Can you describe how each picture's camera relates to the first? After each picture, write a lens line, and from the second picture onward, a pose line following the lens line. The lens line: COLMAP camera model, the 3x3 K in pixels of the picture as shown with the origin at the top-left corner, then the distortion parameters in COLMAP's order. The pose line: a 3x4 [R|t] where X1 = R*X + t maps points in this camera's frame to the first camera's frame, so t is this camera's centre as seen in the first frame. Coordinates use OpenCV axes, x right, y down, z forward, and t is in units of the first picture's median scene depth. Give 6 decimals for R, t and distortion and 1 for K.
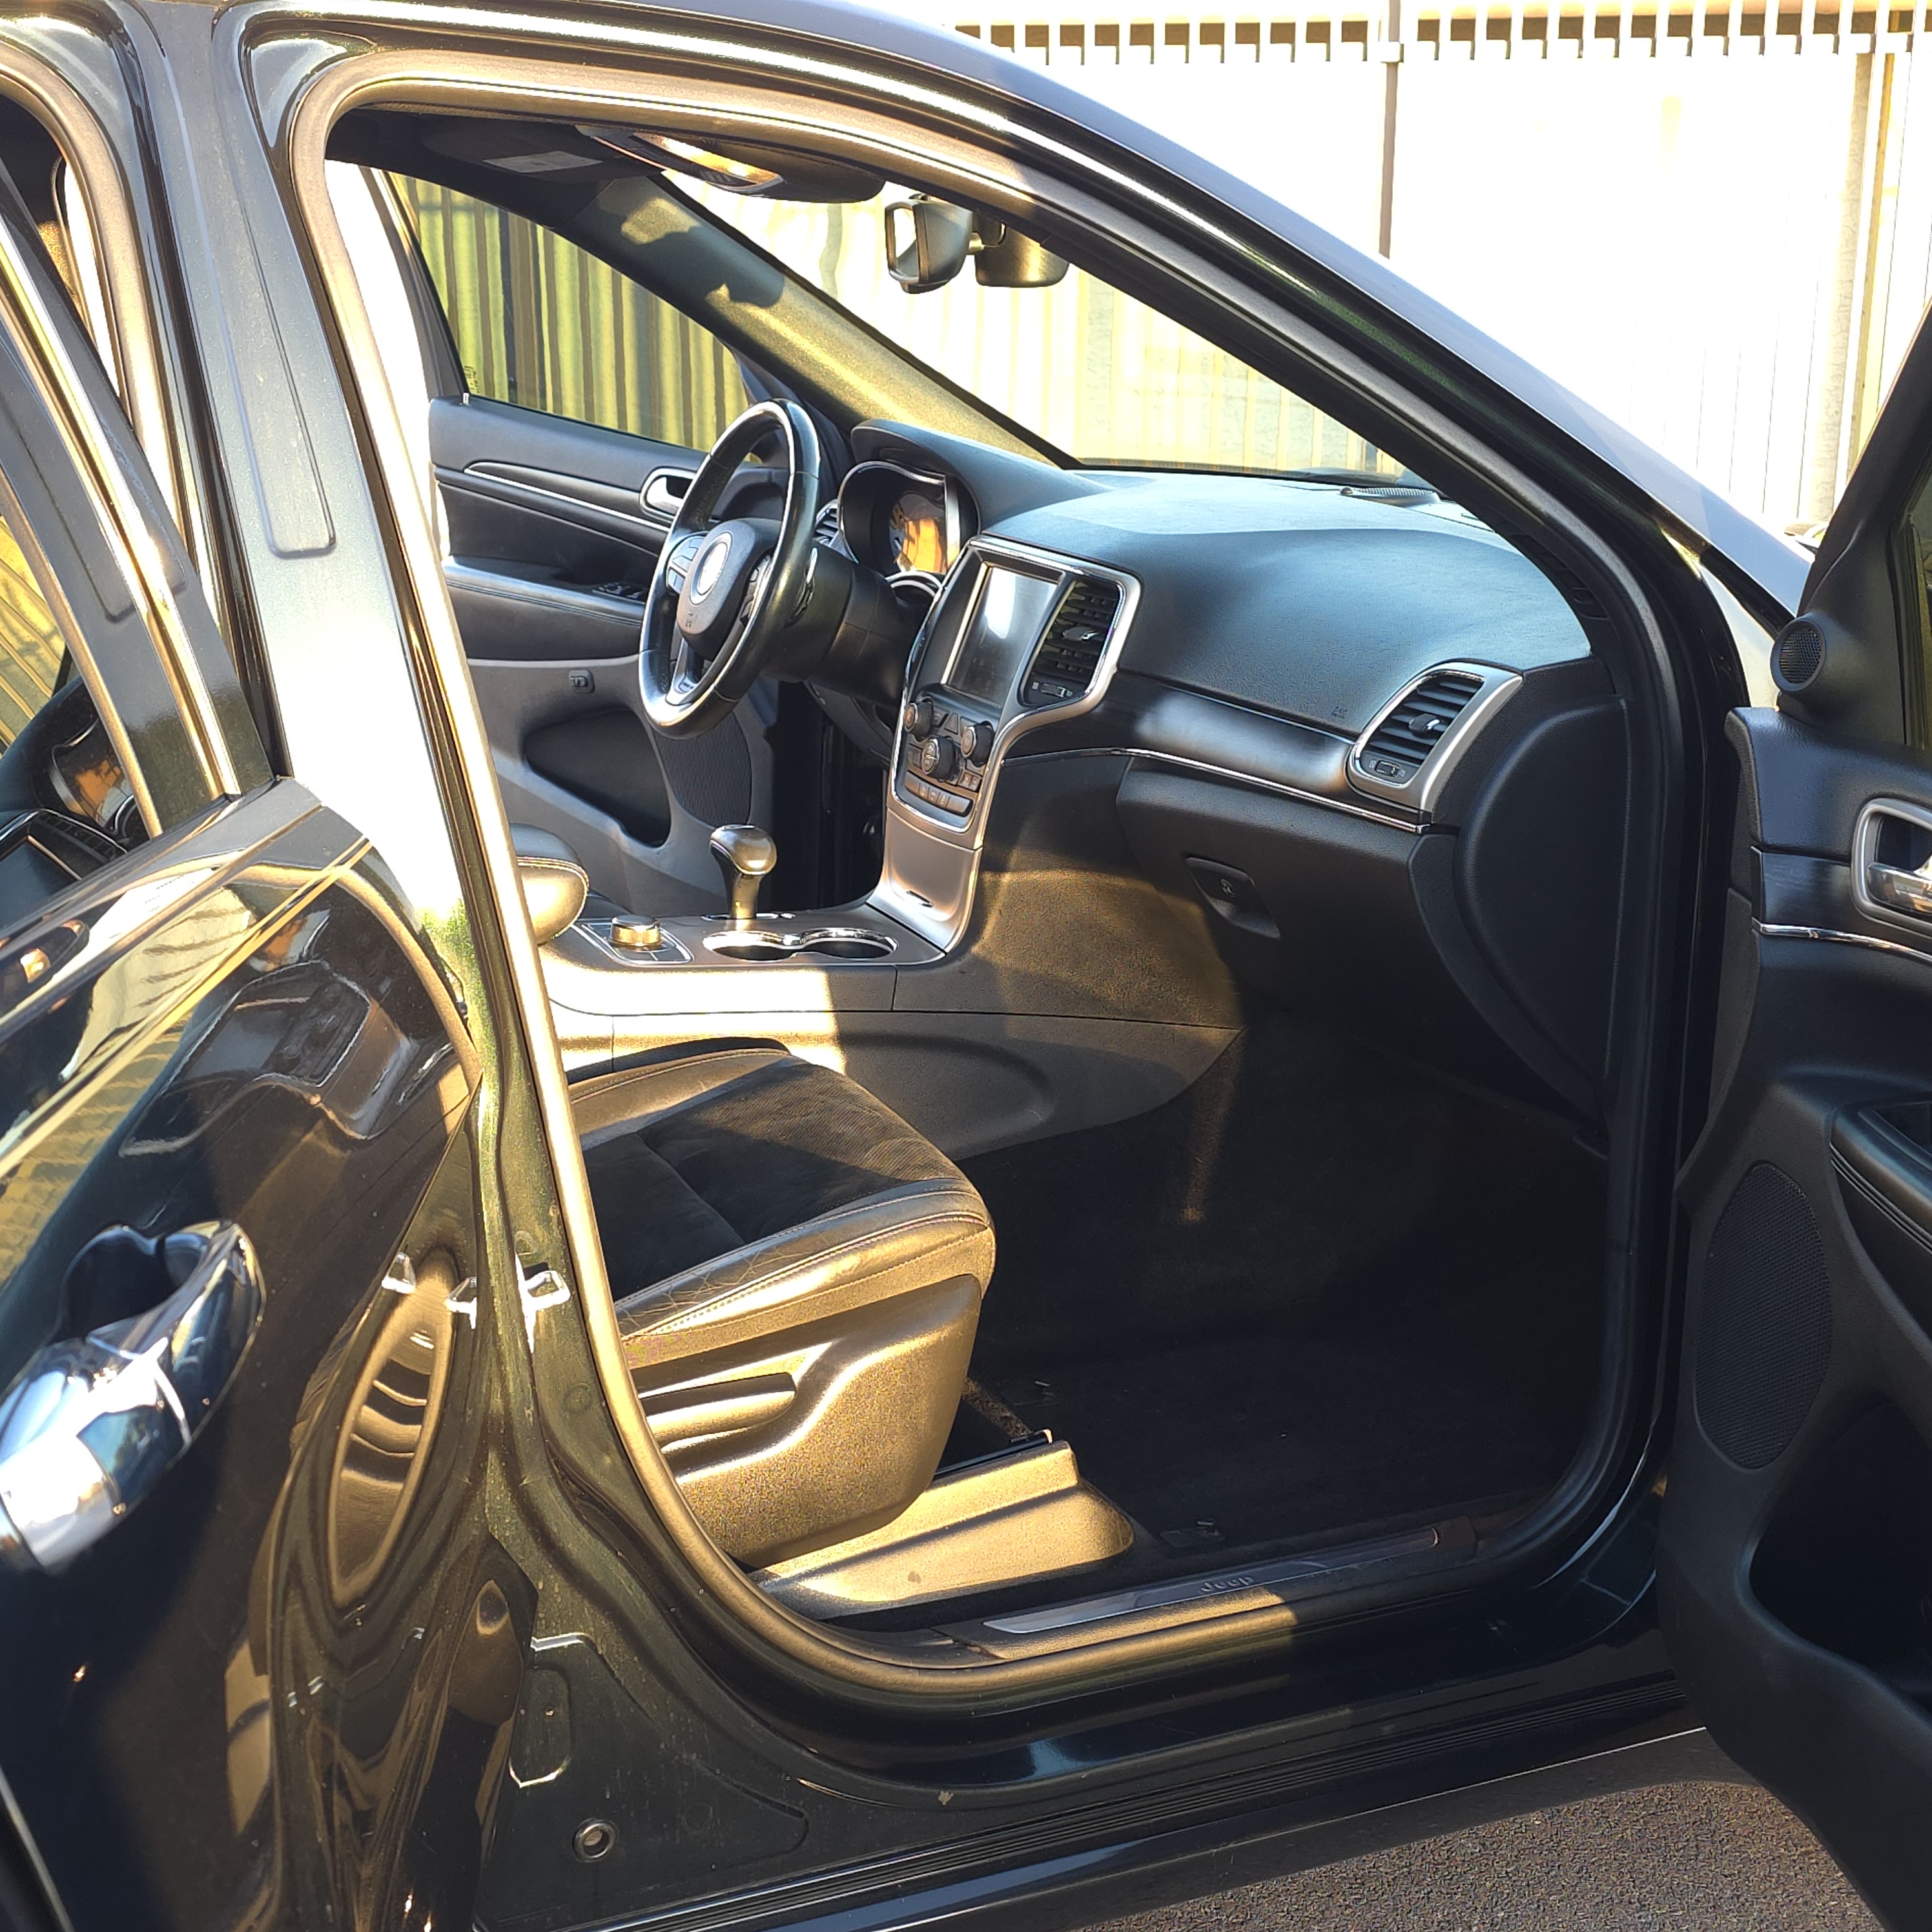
lens RADIAL K [[2563.6, 0, 967.6], [0, 2563.6, 993.1], [0, 0, 1]] dist [0.075331, -0.189727]
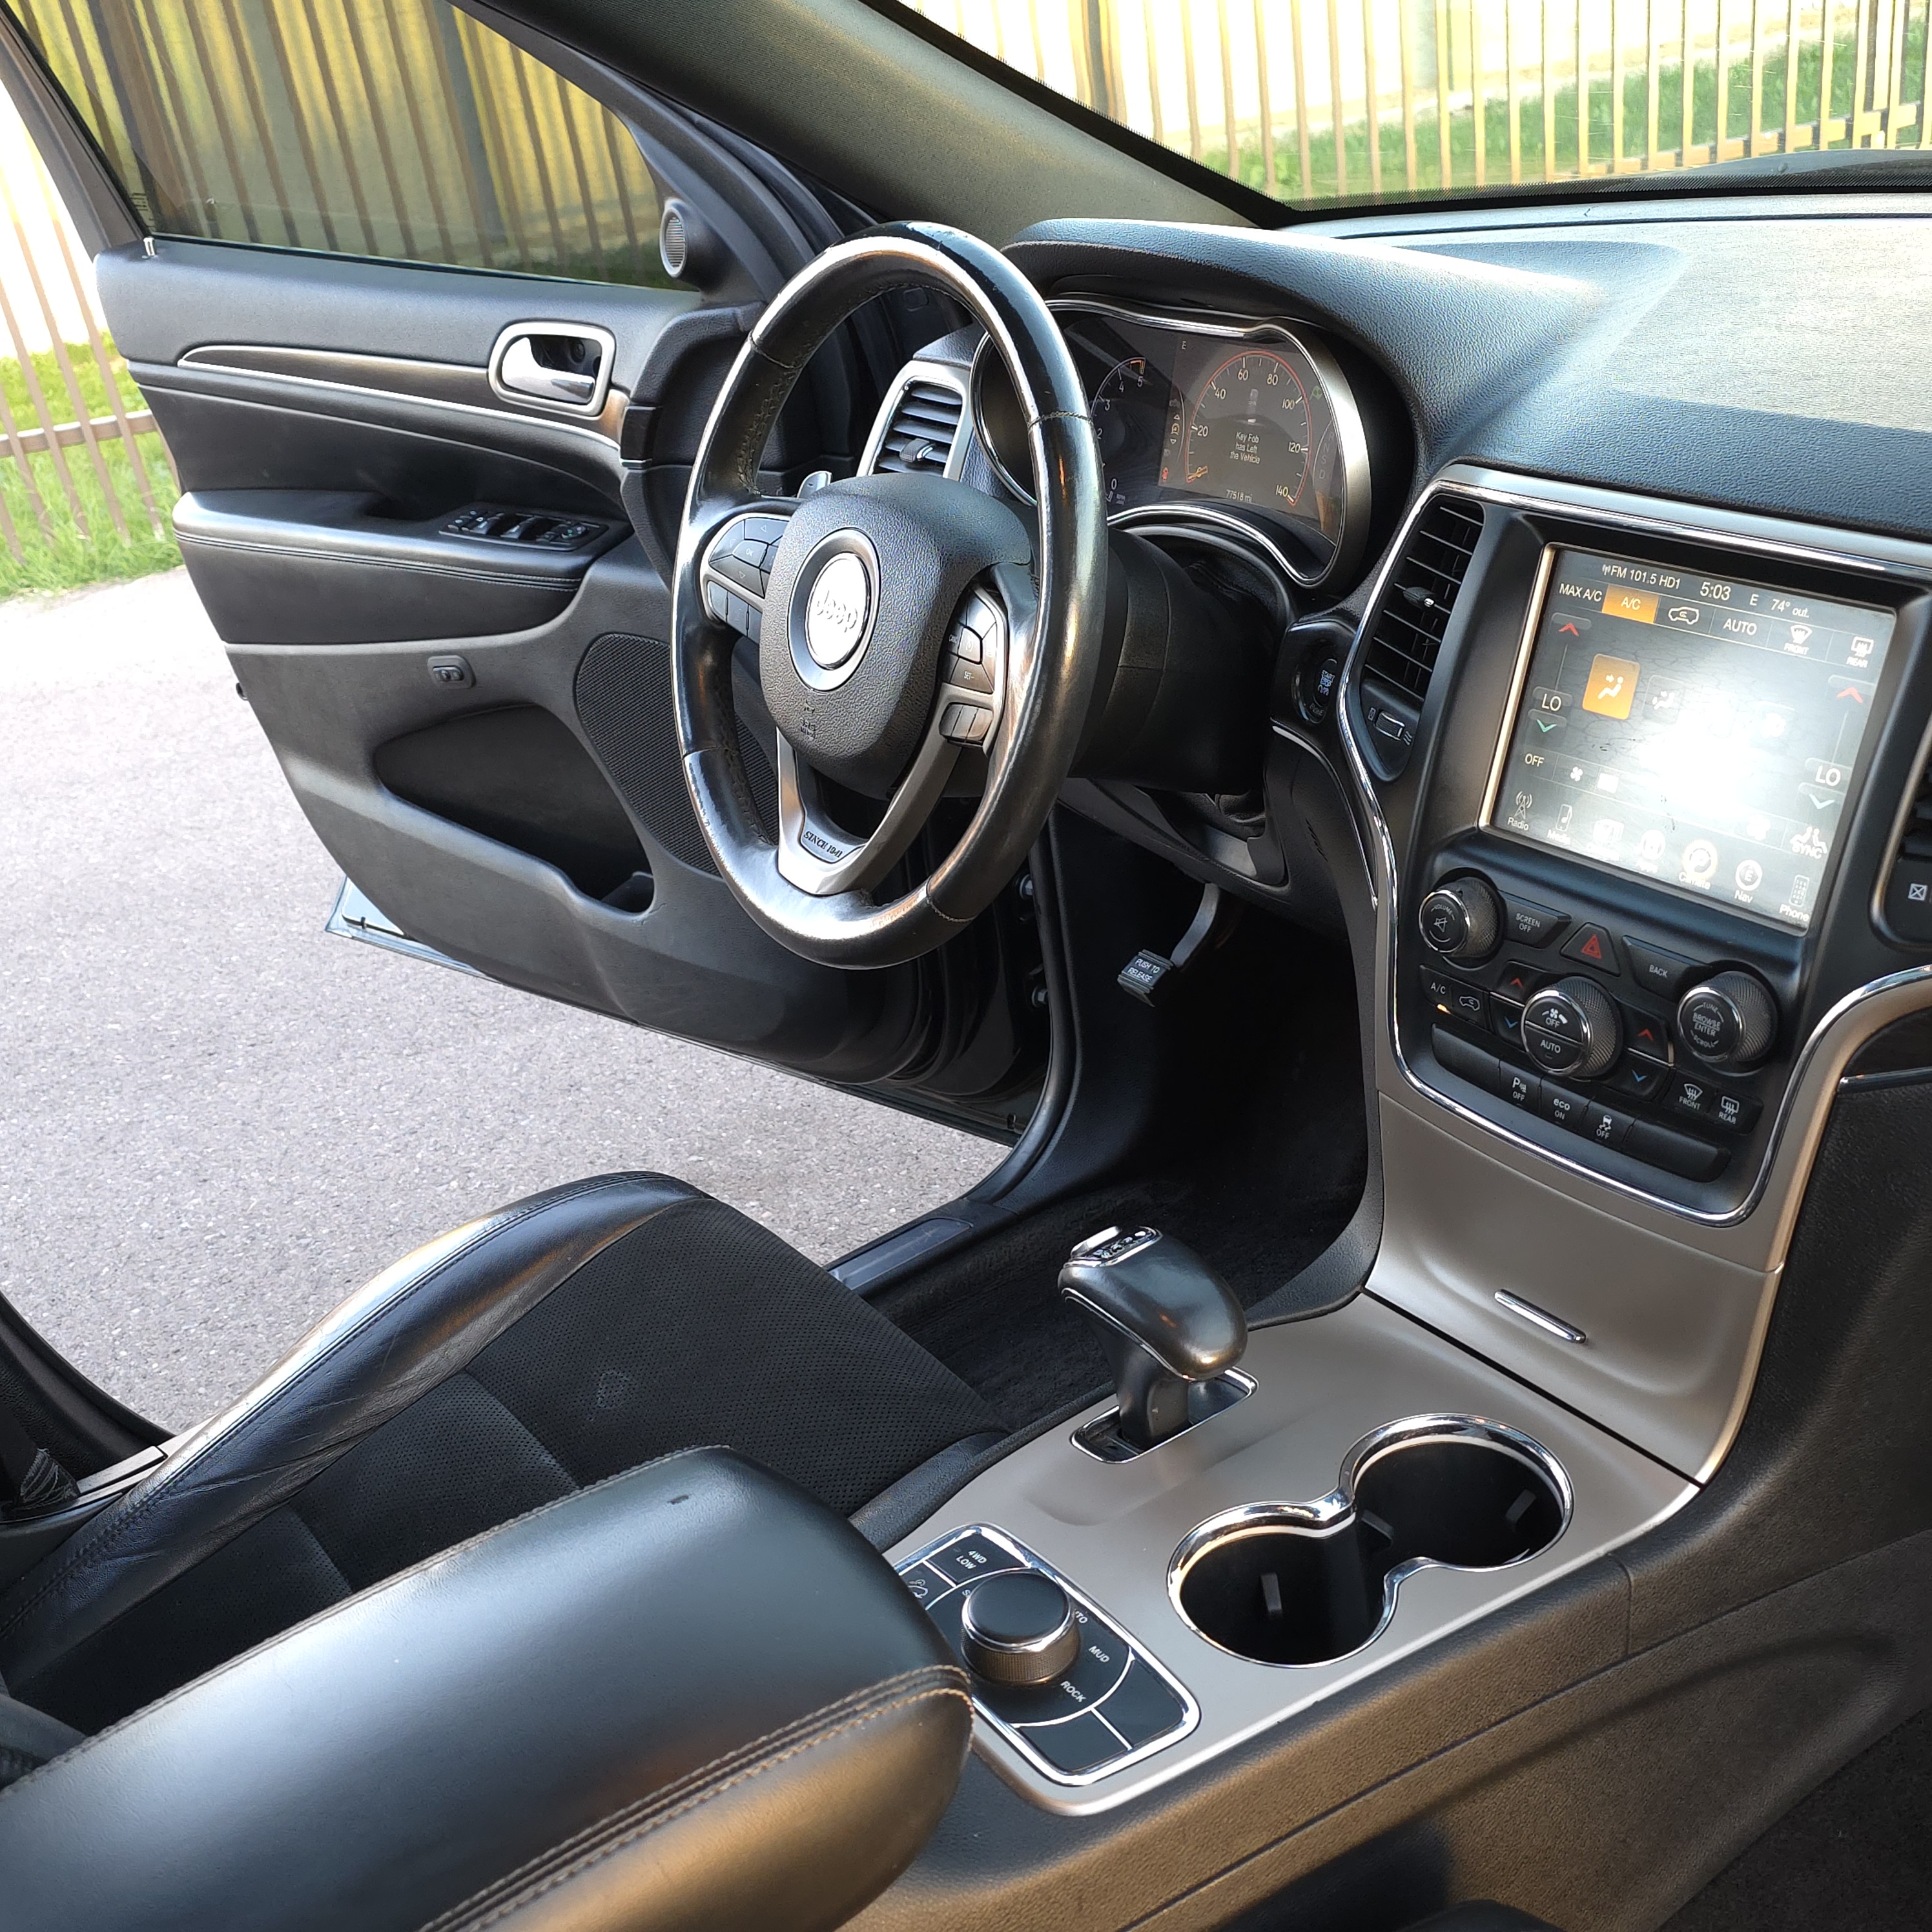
lens RADIAL K [[2214.5, 0, 966.0], [0, 2214.5, 966.0], [0, 0, 1]] dist [0.006459, -0.004584]
pose [[0.970699, -0.215603, 0.106103, -0.101816], [0.193983, 0.963683, 0.183536, -0.129583], [-0.141820, -0.157576, 0.977270, 0.434046]]
